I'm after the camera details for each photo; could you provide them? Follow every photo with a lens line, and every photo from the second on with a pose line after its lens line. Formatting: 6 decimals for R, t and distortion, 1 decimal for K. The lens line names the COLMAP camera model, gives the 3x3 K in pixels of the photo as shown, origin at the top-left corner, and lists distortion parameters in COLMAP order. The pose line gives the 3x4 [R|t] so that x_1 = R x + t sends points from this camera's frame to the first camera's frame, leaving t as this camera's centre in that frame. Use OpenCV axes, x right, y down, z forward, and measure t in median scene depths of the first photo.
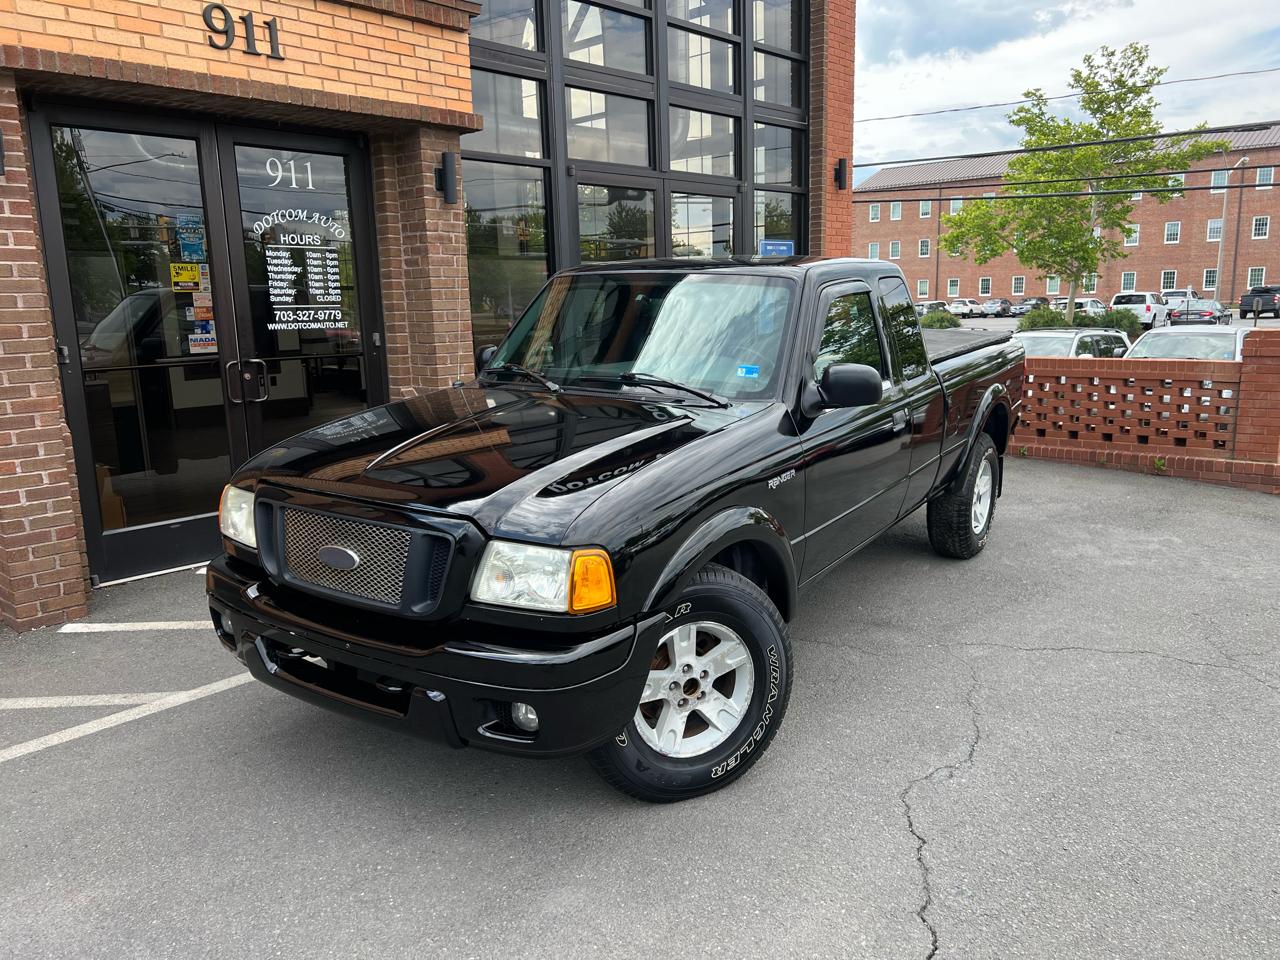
lens RADIAL K [[988.5, 0, 644.2], [0, 988.5, 477.8], [0, 0, 1]] dist [0.051559, -0.060792]
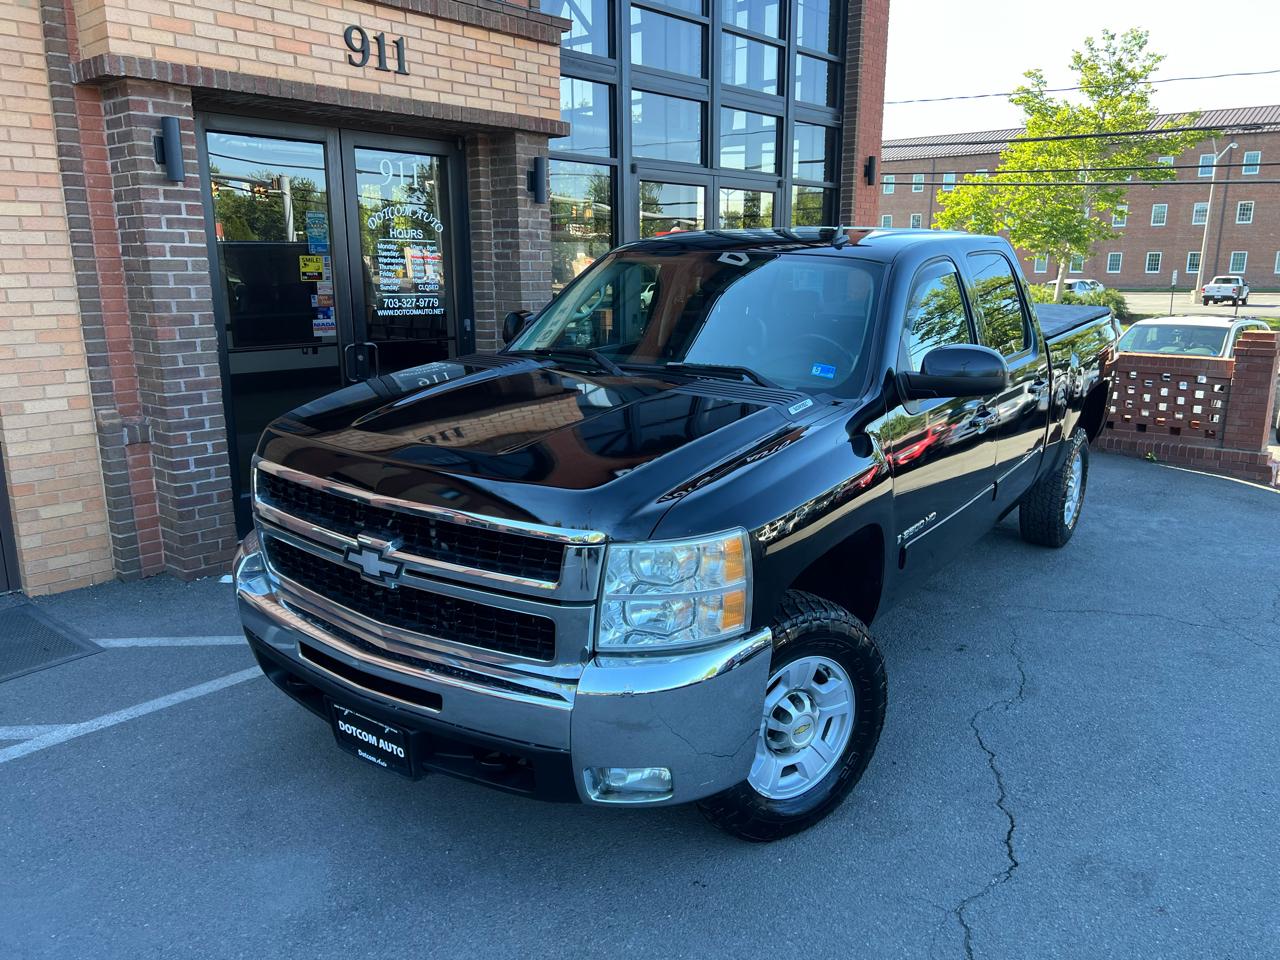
lens RADIAL K [[988.5, 0, 656.8], [0, 988.5, 486.0], [0, 0, 1]] dist [0.051559, -0.060792]
pose [[0.999299, 0.020830, 0.031100, -0.096512], [-0.022101, 0.998910, 0.041108, -0.011218], [-0.030210, -0.041767, 0.998671, -0.121879]]
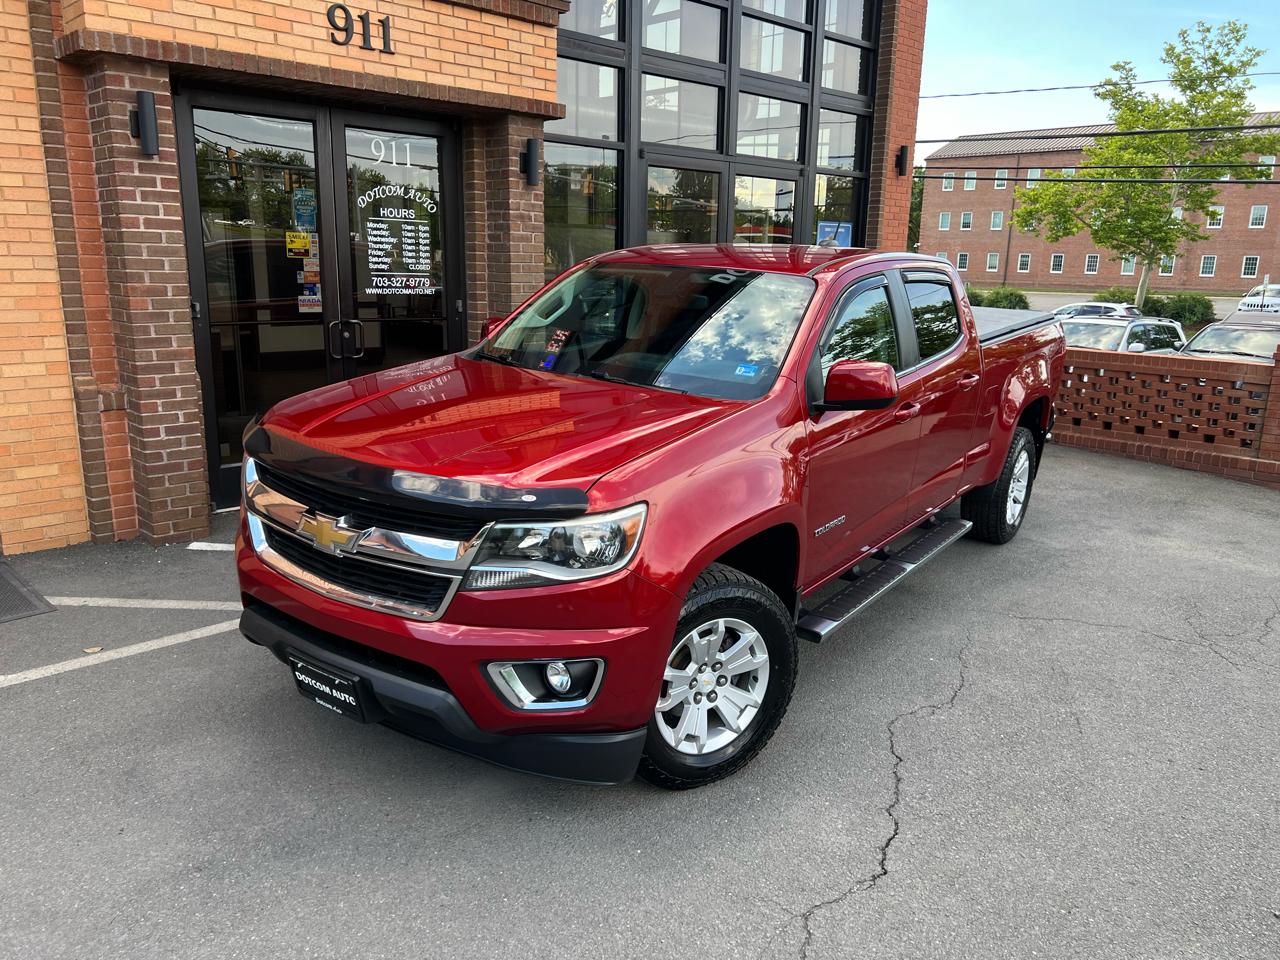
lens RADIAL K [[988.5, 0, 643.8], [0, 988.5, 484.8], [0, 0, 1]] dist [0.051559, -0.060792]
pose [[0.996936, 0.060096, -0.050061, 0.003023], [-0.057625, 0.997115, 0.049411, -0.007389], [0.052886, -0.046375, 0.997523, -0.109232]]
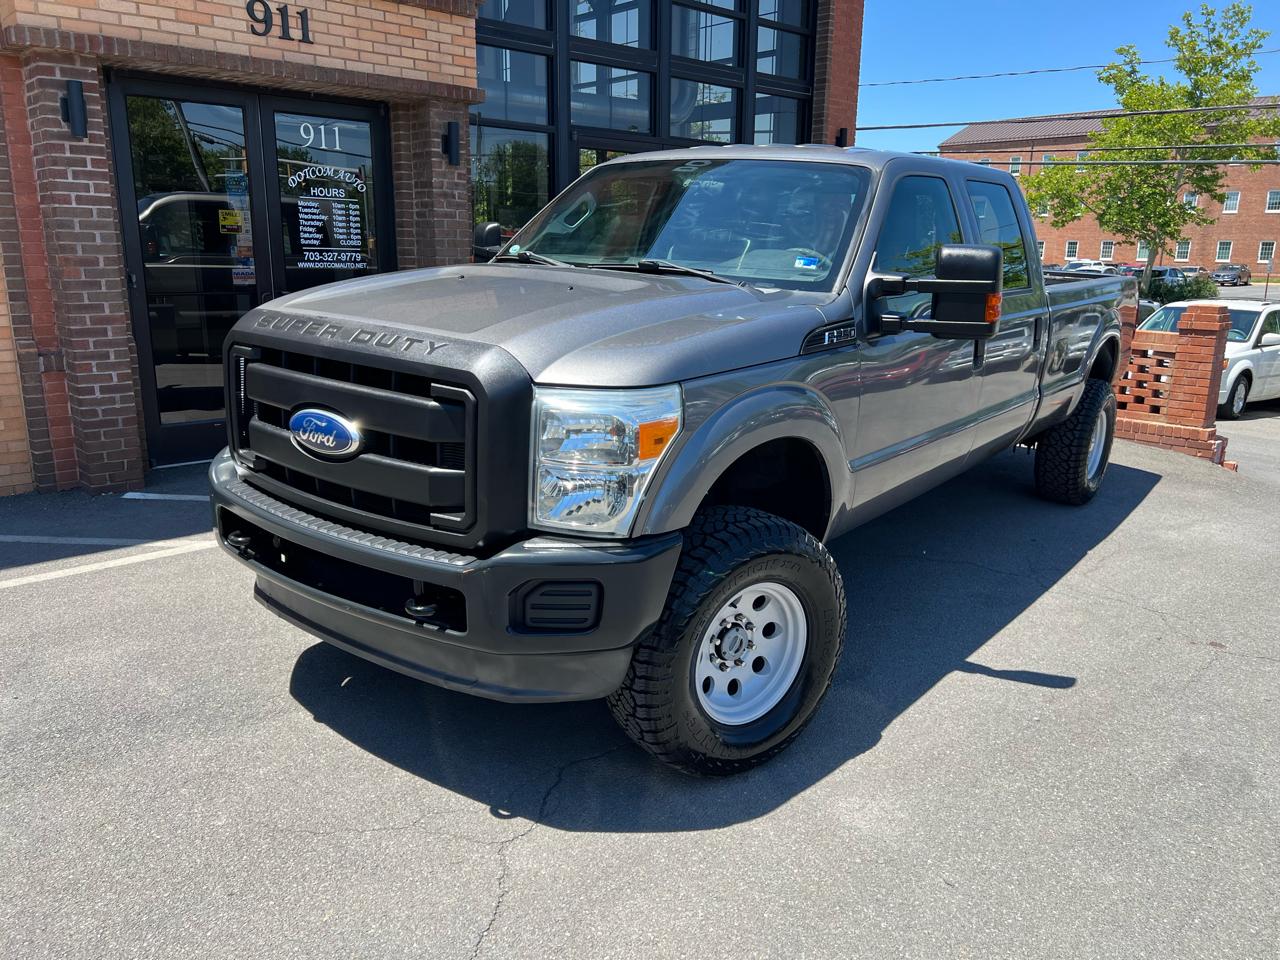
lens RADIAL K [[988.5, 0, 642.6], [0, 988.5, 482.8], [0, 0, 1]] dist [0.051559, -0.060792]
pose [[0.995784, 0.057819, -0.071216, 0.138106], [-0.053801, 0.996918, 0.057104, 0.020409], [0.074299, -0.053032, 0.995825, -0.184329]]
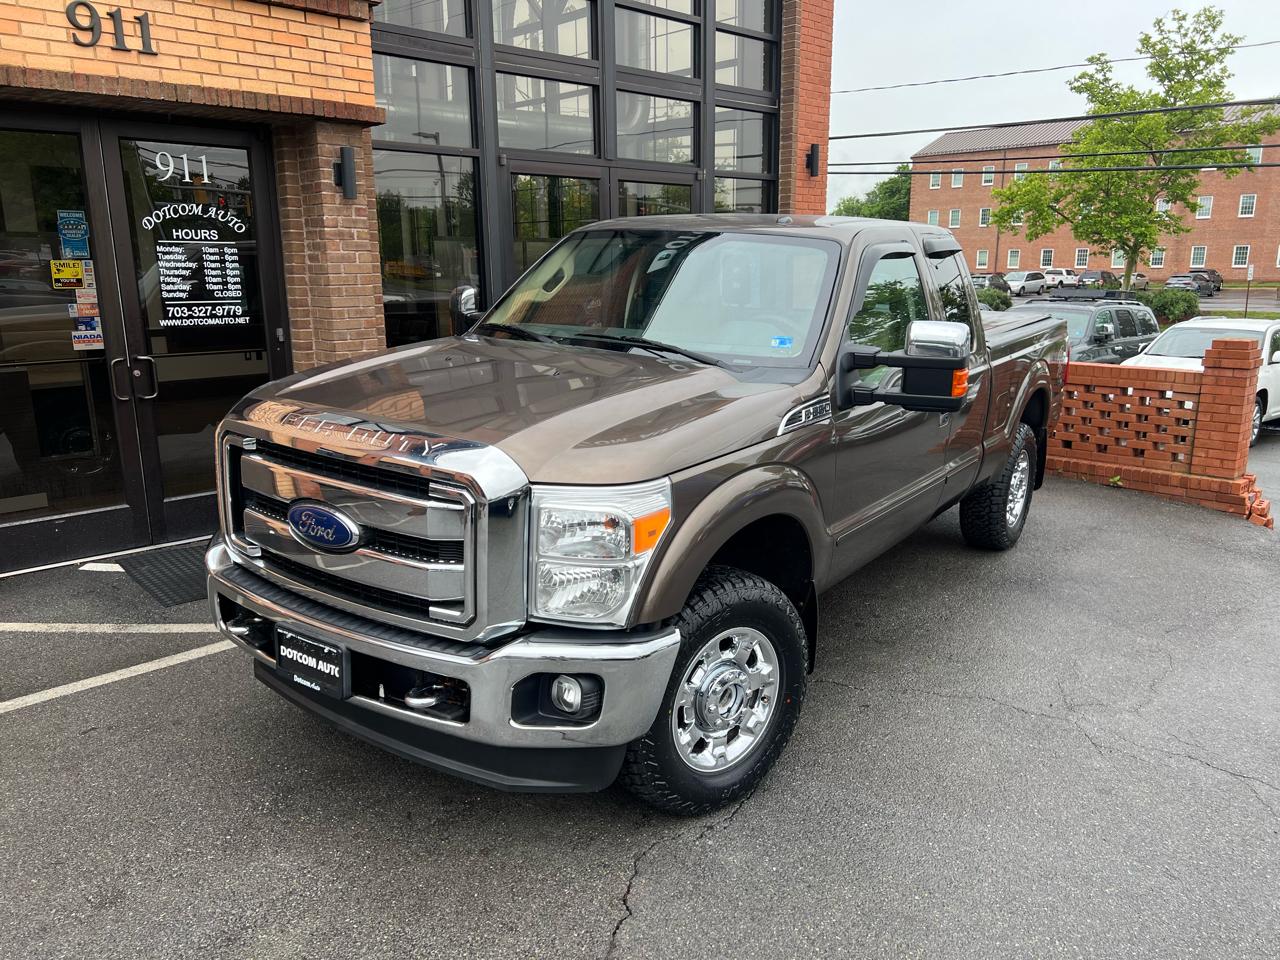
lens RADIAL K [[988.5, 0, 646.8], [0, 988.5, 487.4], [0, 0, 1]] dist [0.051559, -0.060792]
pose [[0.998214, 0.031566, -0.050711, 0.162120], [-0.029226, 0.998503, 0.046238, -0.047262], [0.052095, -0.044673, 0.997642, 0.021922]]
